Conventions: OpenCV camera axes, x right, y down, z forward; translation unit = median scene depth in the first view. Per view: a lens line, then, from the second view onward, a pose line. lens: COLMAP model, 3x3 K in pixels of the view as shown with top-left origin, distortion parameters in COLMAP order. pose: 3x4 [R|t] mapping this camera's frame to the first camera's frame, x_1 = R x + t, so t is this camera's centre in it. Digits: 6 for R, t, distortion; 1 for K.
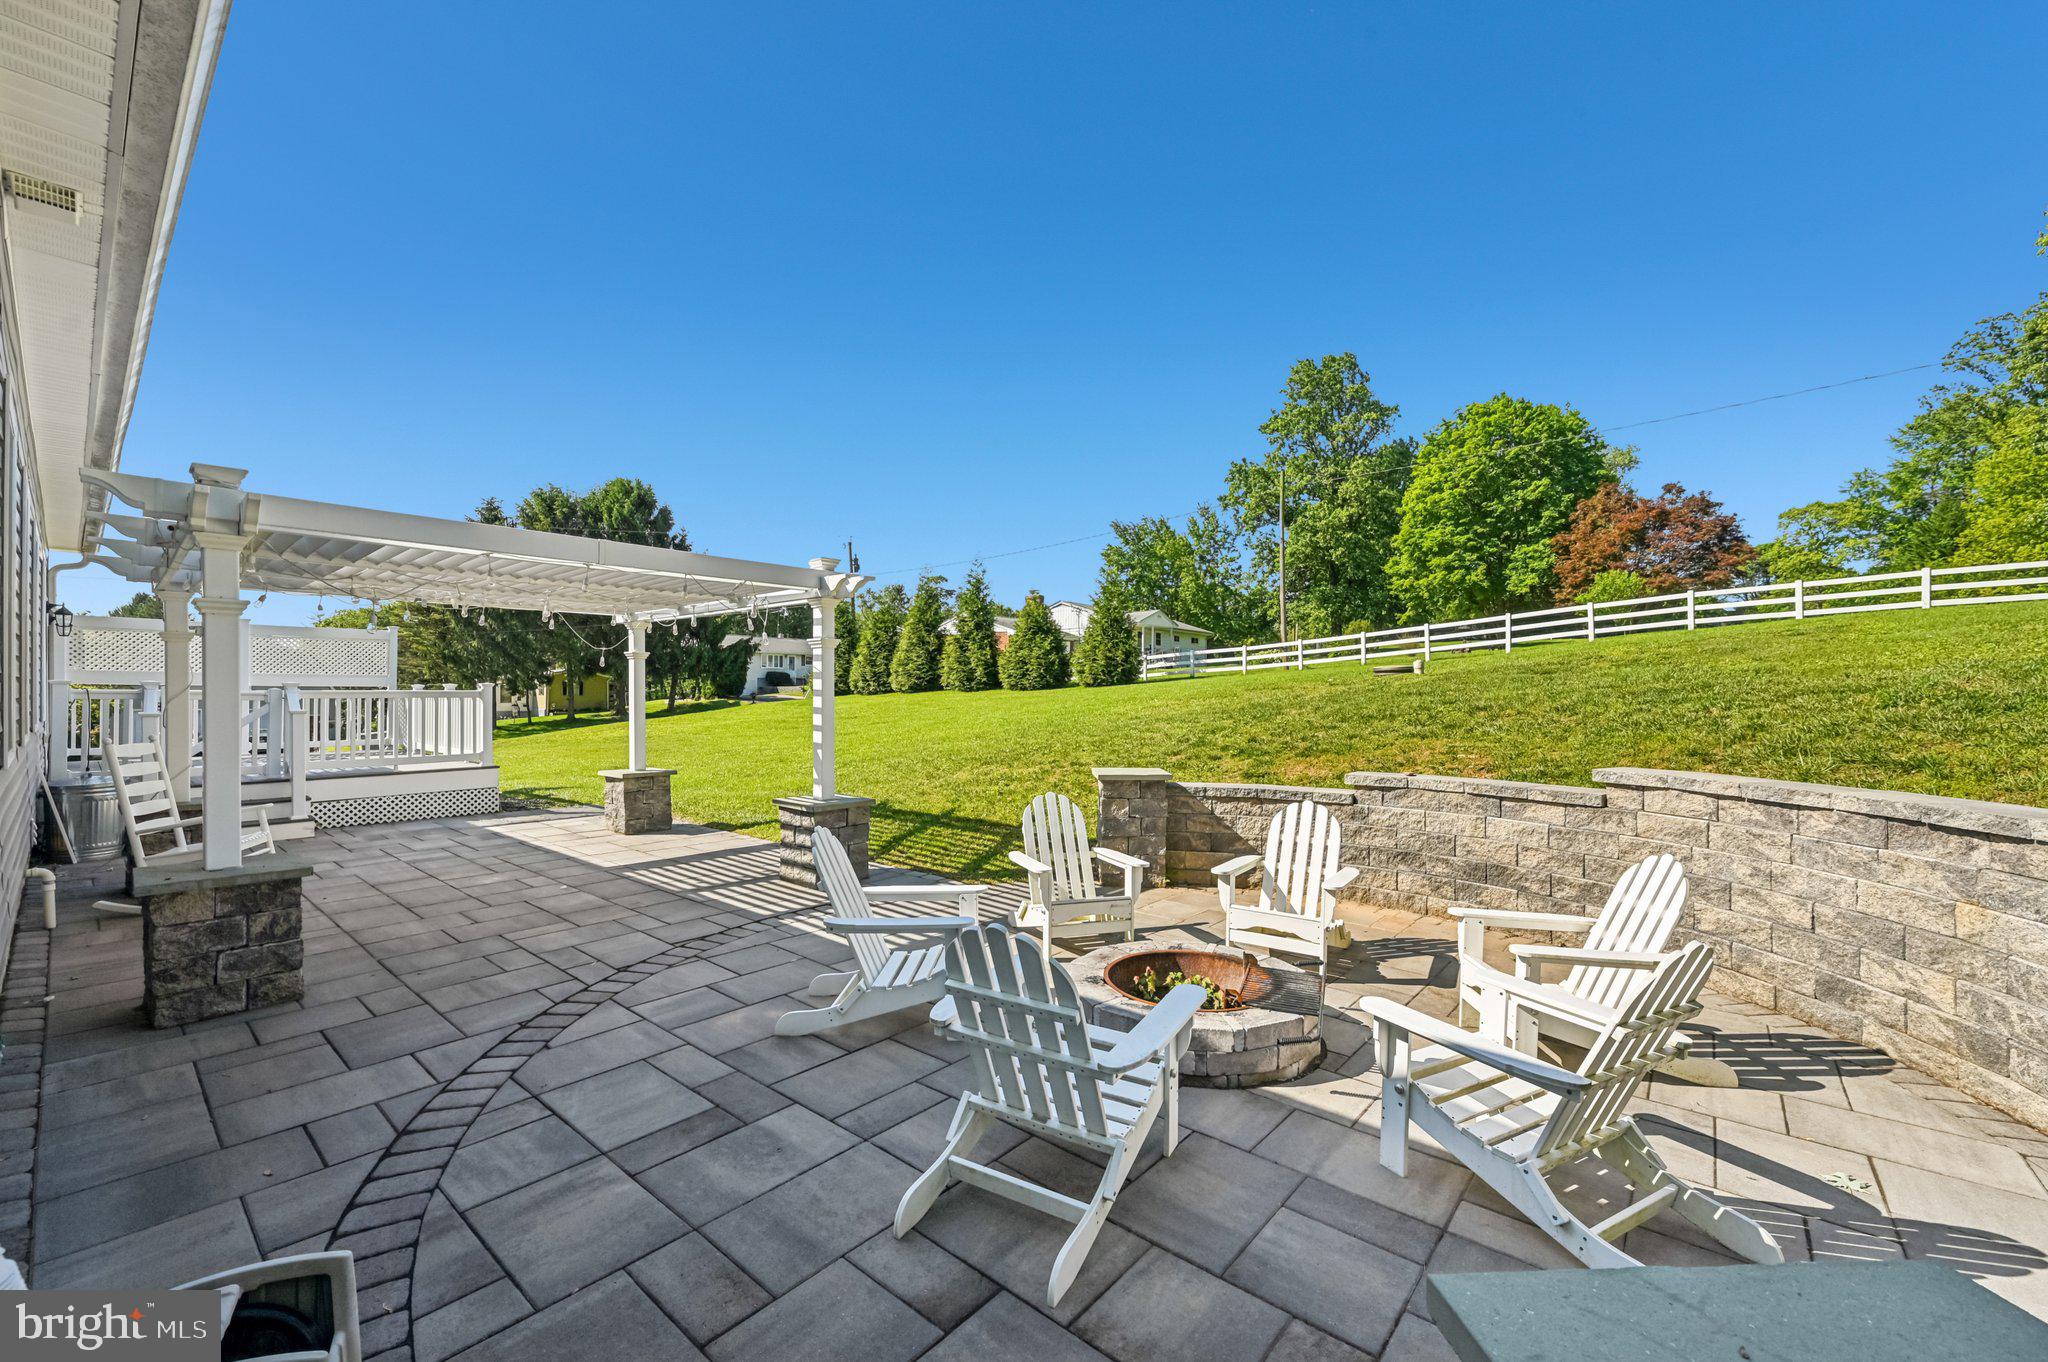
lens RADIAL K [[810.1, 0, 1058.4], [0, 810.1, 694.7], [0, 0, 1]] dist [0.002148, -0.000395]
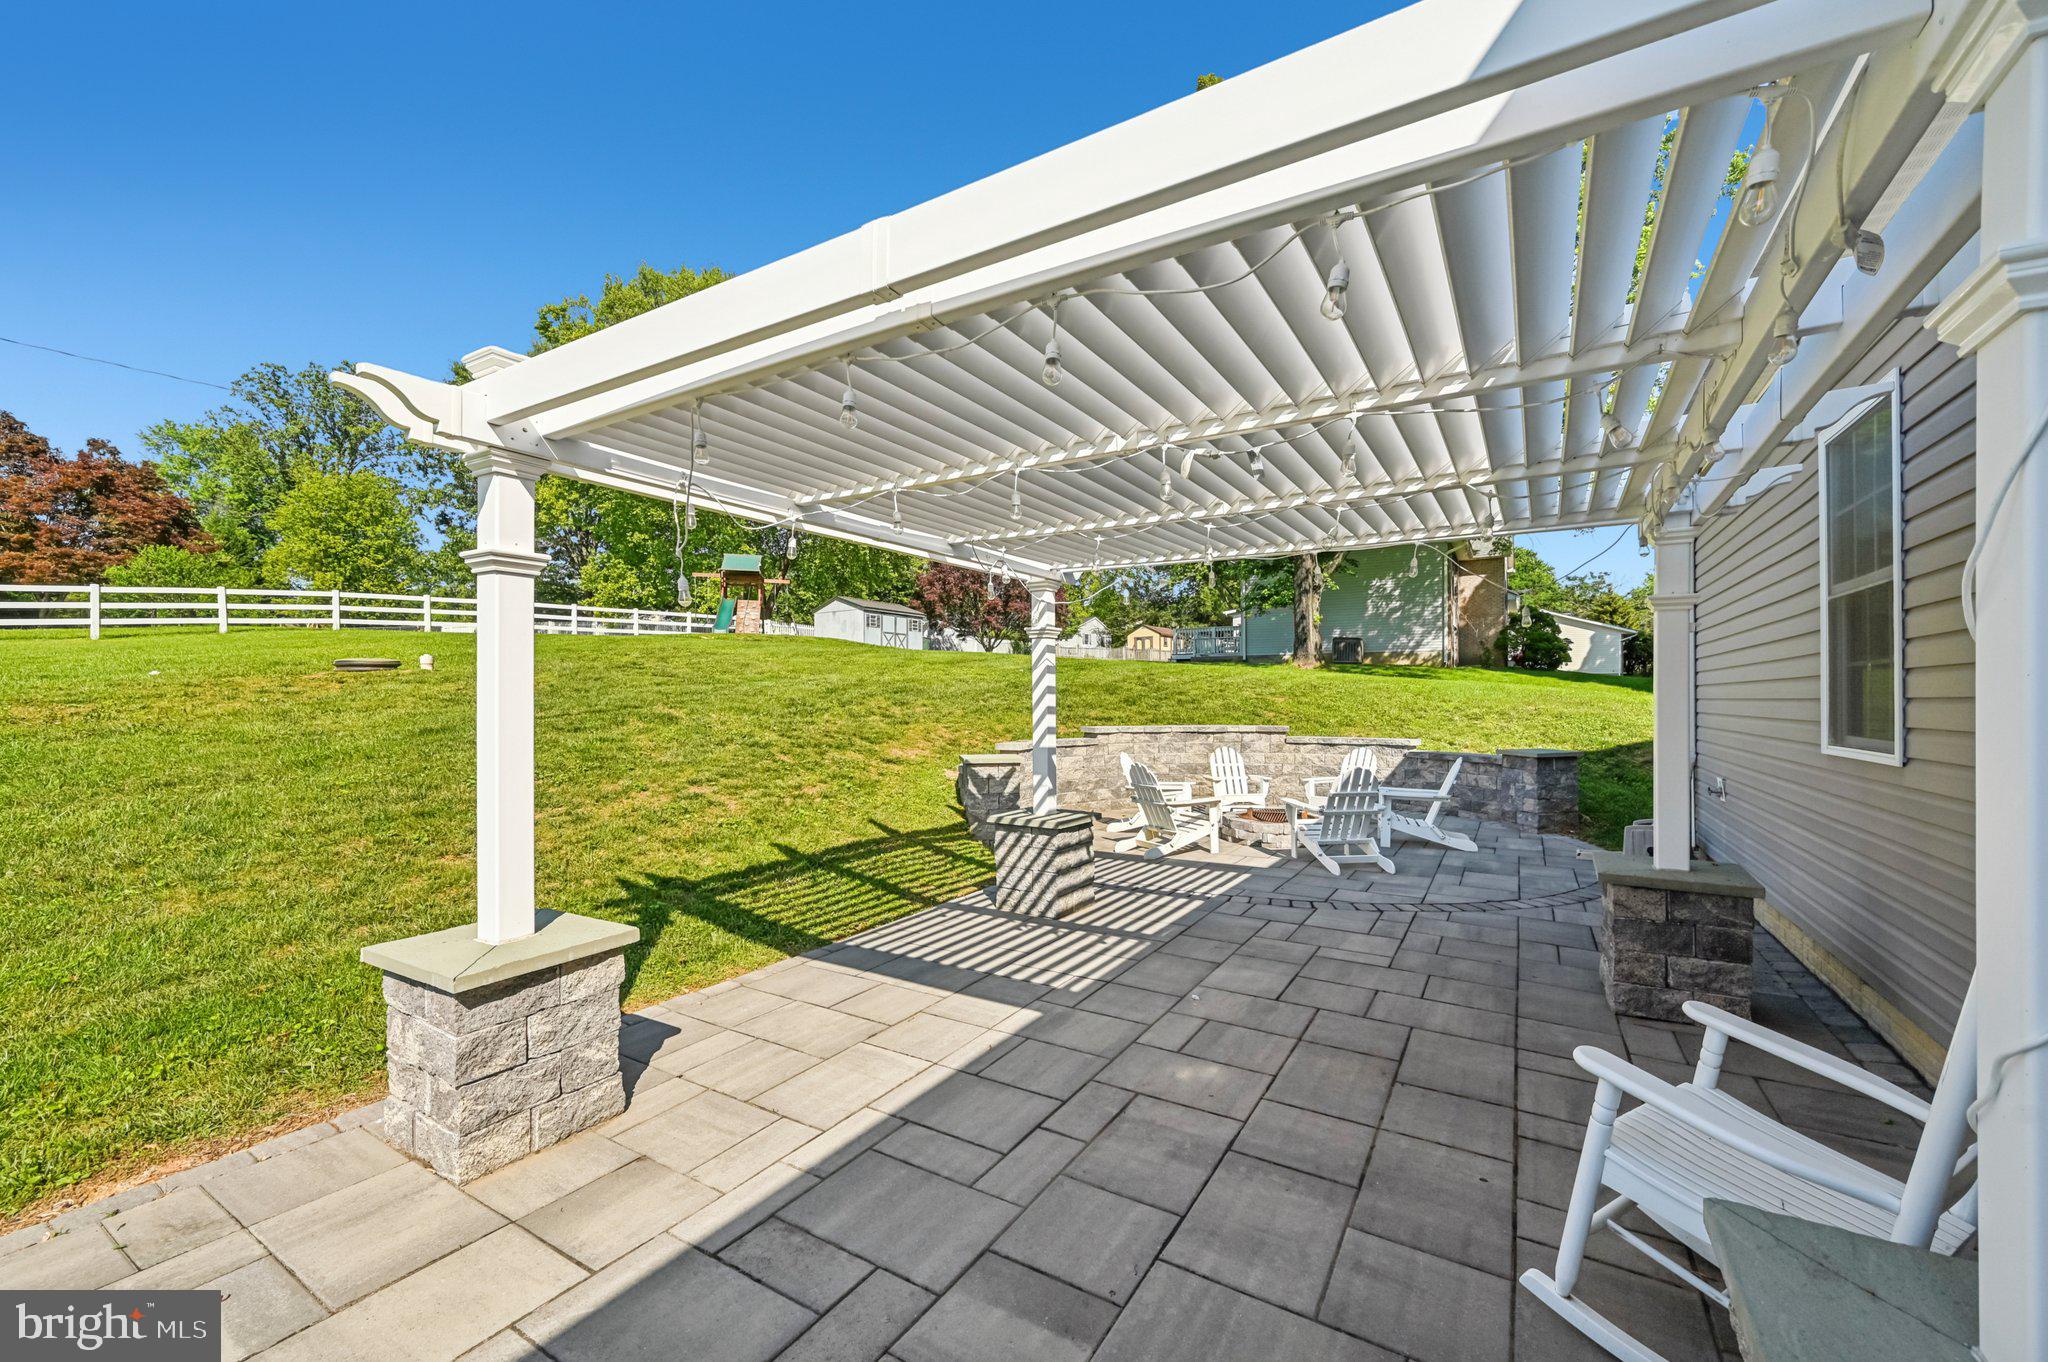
lens RADIAL K [[810.1, 0, 1020.3], [0, 810.1, 689.4], [0, 0, 1]] dist [0.002148, -0.000395]
pose [[-0.139144, 0.011026, 0.990211, -1.329234], [-0.001378, 0.999935, -0.011327, 0.011187], [-0.990271, -0.002940, -0.139120, 1.346364]]
